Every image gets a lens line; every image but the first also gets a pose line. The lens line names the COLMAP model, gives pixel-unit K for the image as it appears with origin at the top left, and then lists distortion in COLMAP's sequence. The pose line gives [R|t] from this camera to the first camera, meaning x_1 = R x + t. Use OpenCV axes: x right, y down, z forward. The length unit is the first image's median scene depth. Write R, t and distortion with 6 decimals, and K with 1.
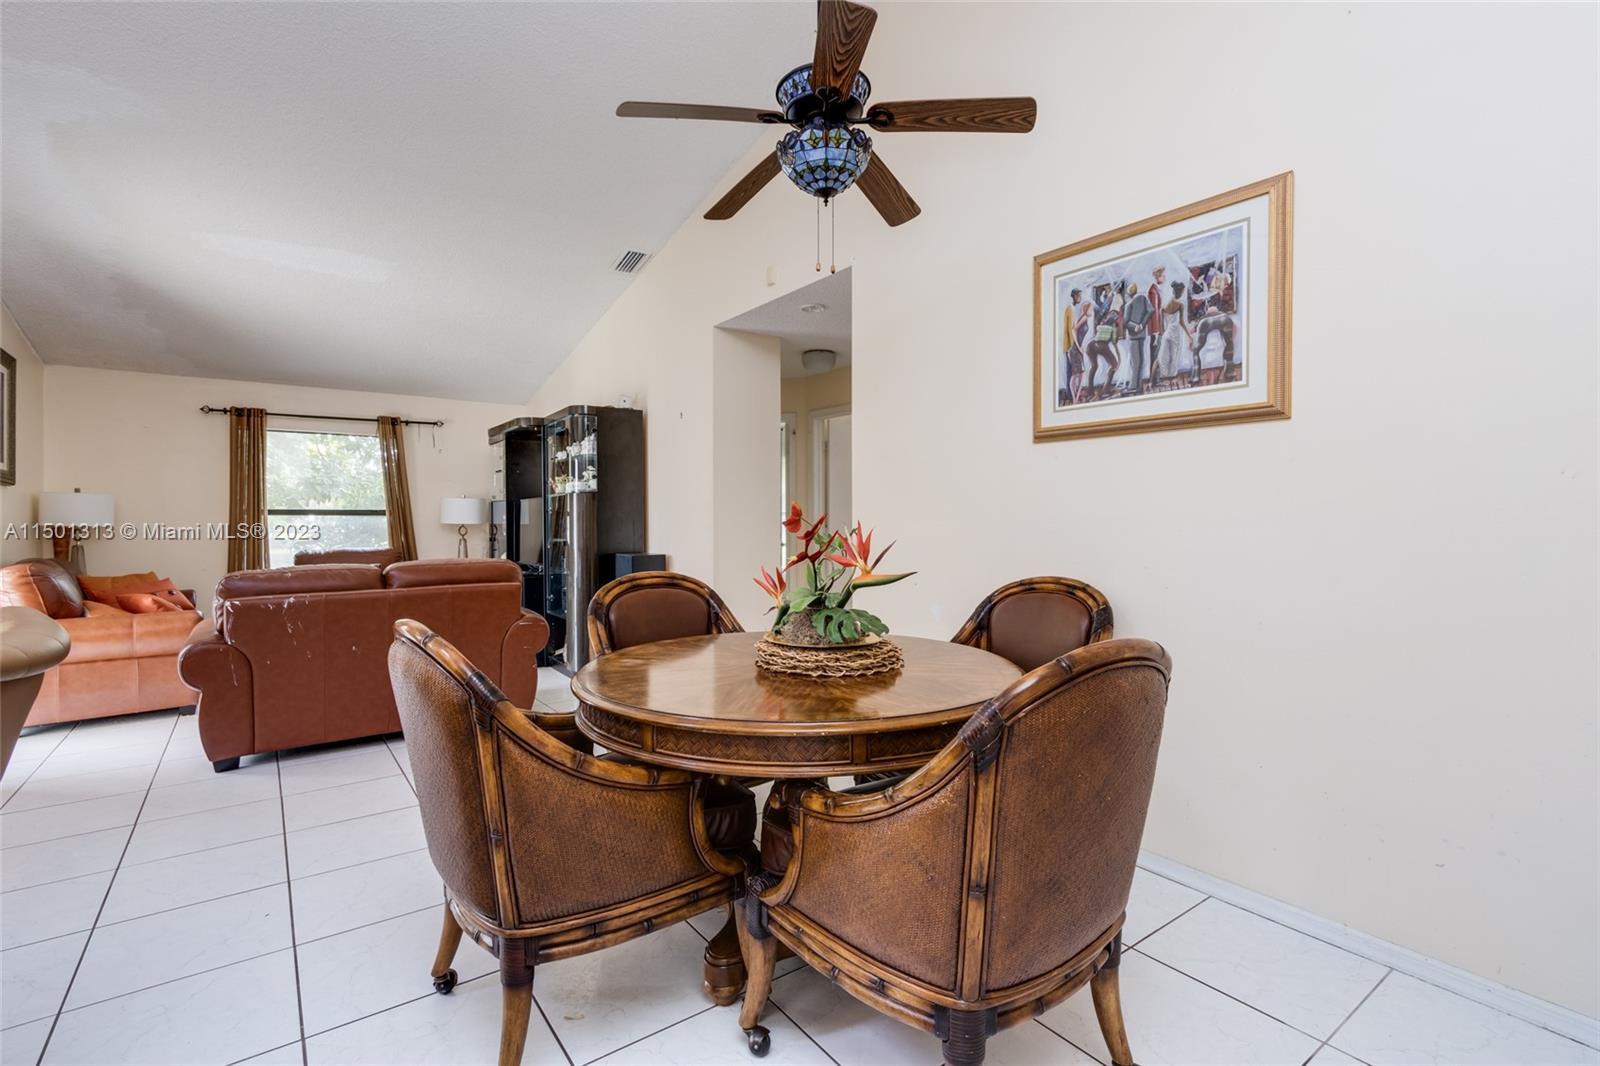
lens RADIAL K [[730.5, 0, 812.4], [0, 730.5, 528.7], [0, 0, 1]] dist [0.005468, -0.002313]
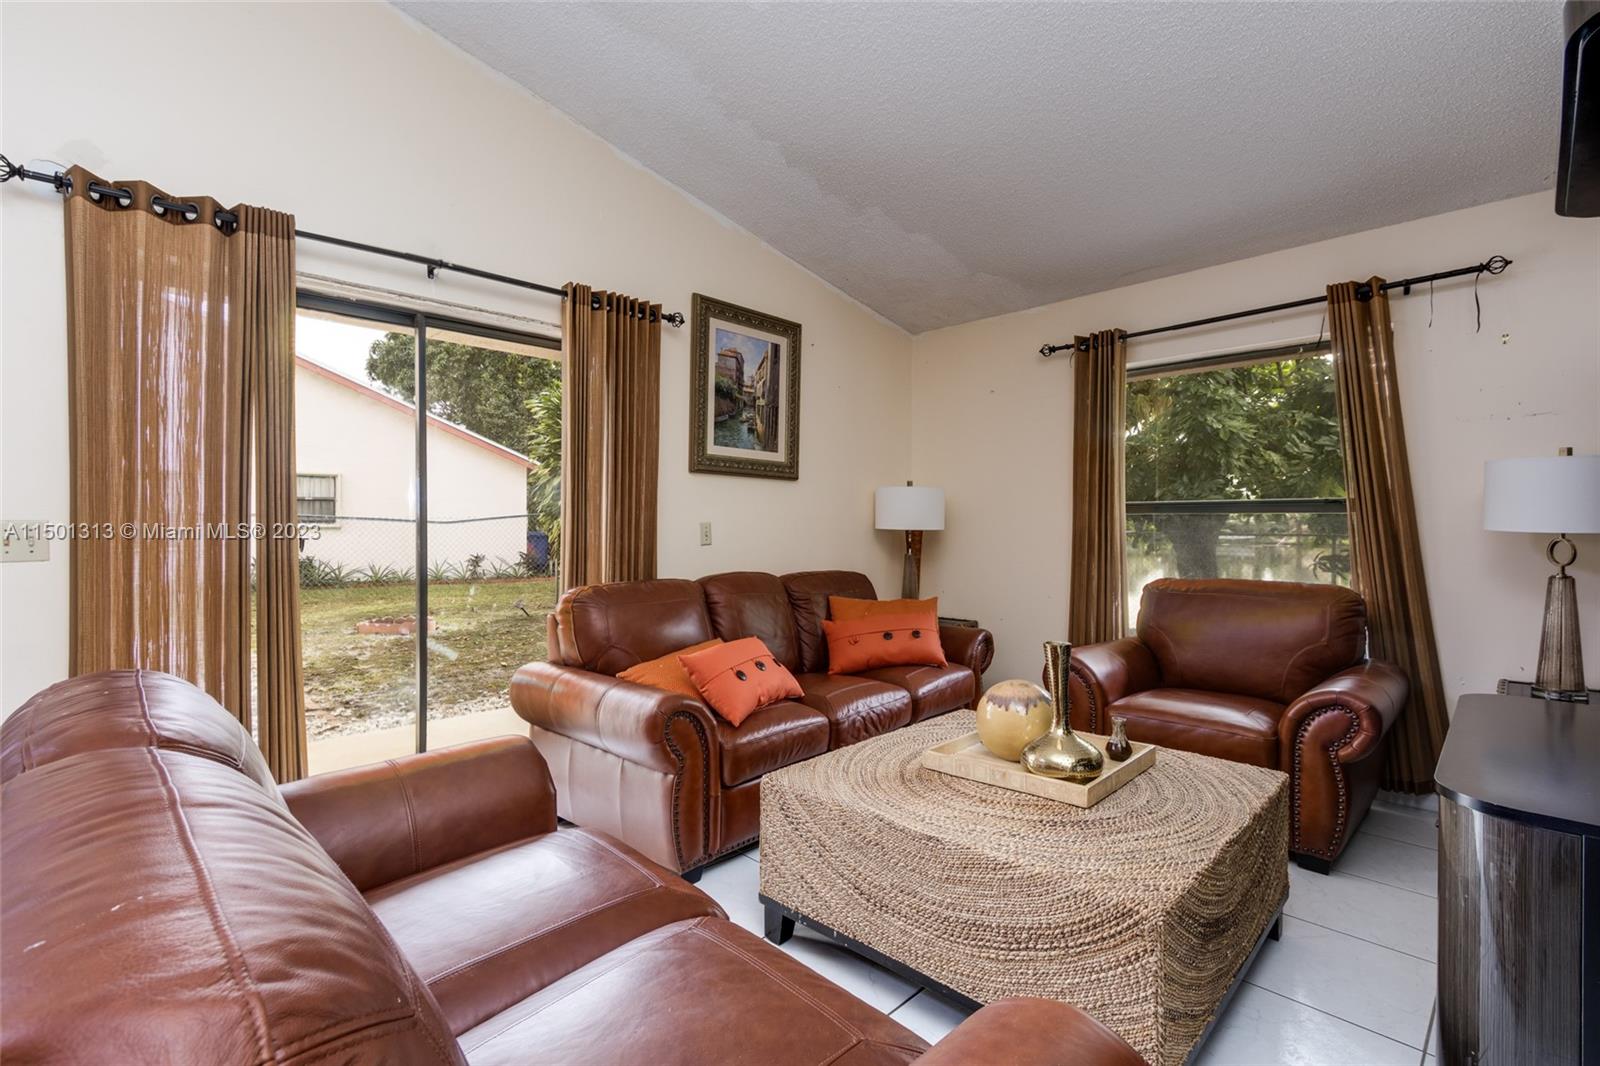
lens RADIAL K [[730.5, 0, 816.0], [0, 730.5, 533.1], [0, 0, 1]] dist [0.005468, -0.002313]
pose [[0.150239, 0.011155, -0.988587, -0.567687], [-0.012176, 0.999881, 0.009432, -0.016982], [0.988575, 0.010620, 0.150357, 1.784940]]
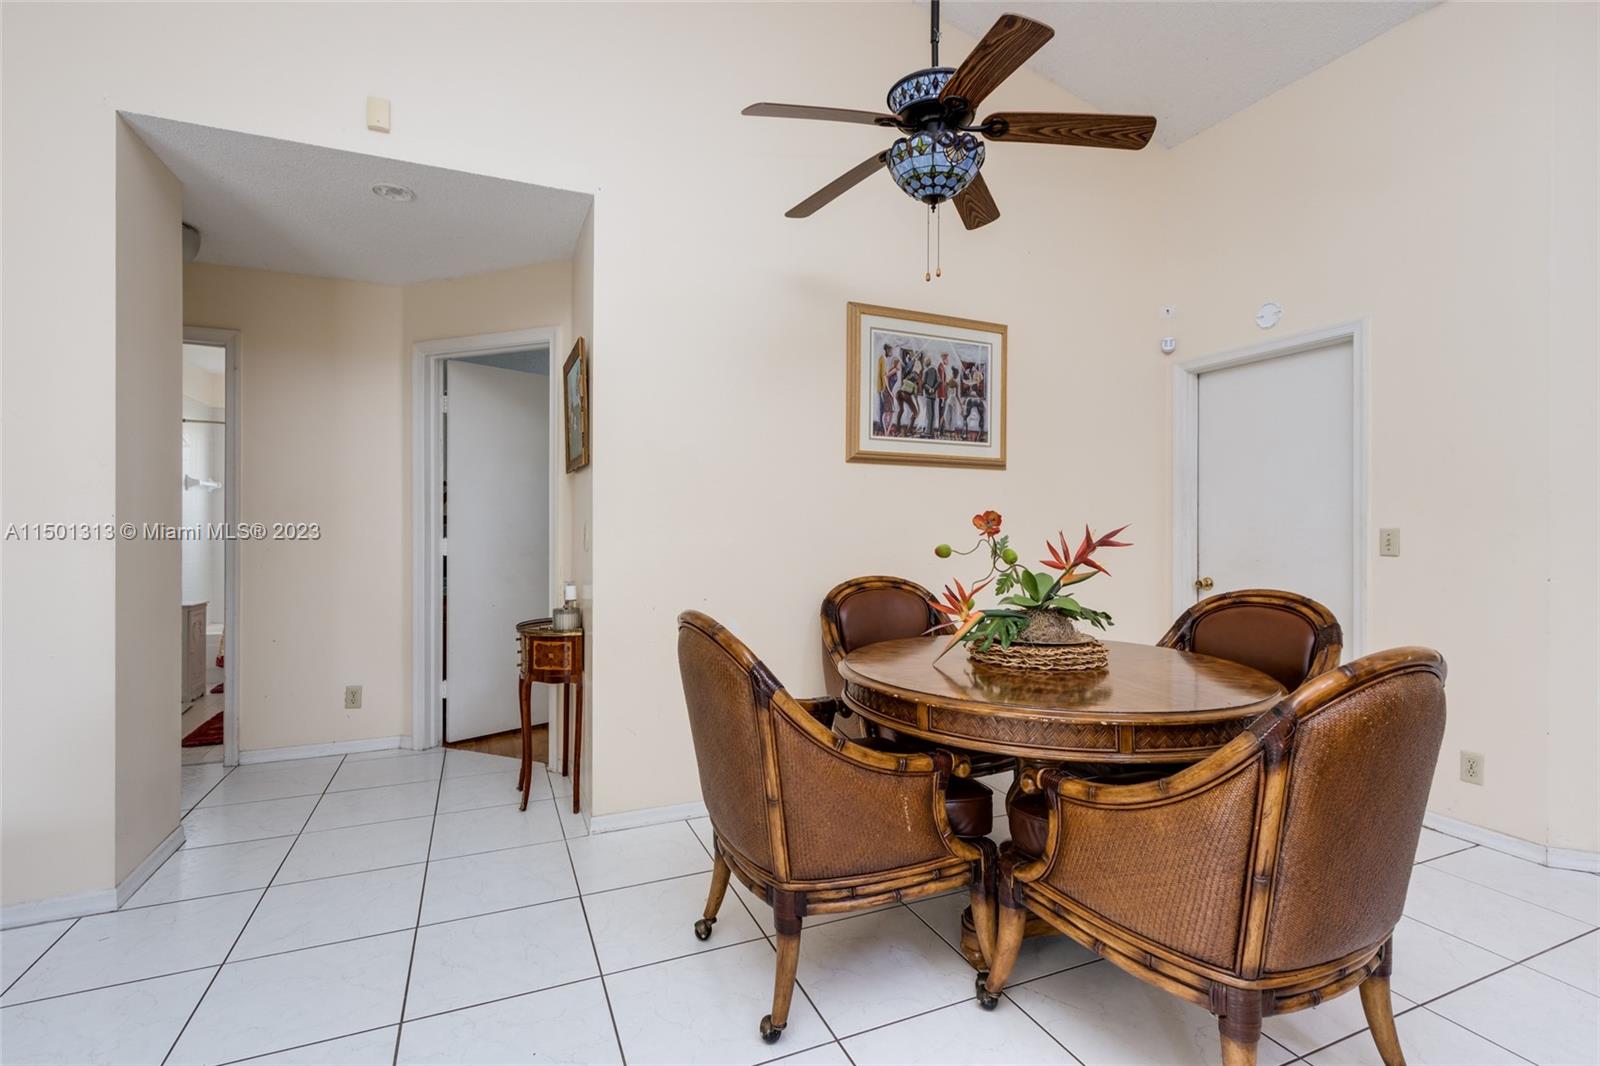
lens RADIAL K [[730.5, 0, 806.4], [0, 730.5, 529.7], [0, 0, 1]] dist [0.005468, -0.002313]
pose [[0.233218, 0.001143, 0.972424, -0.917908], [0.007190, 0.999970, -0.002900, -0.008433], [-0.972398, 0.007668, 0.233203, 0.874809]]
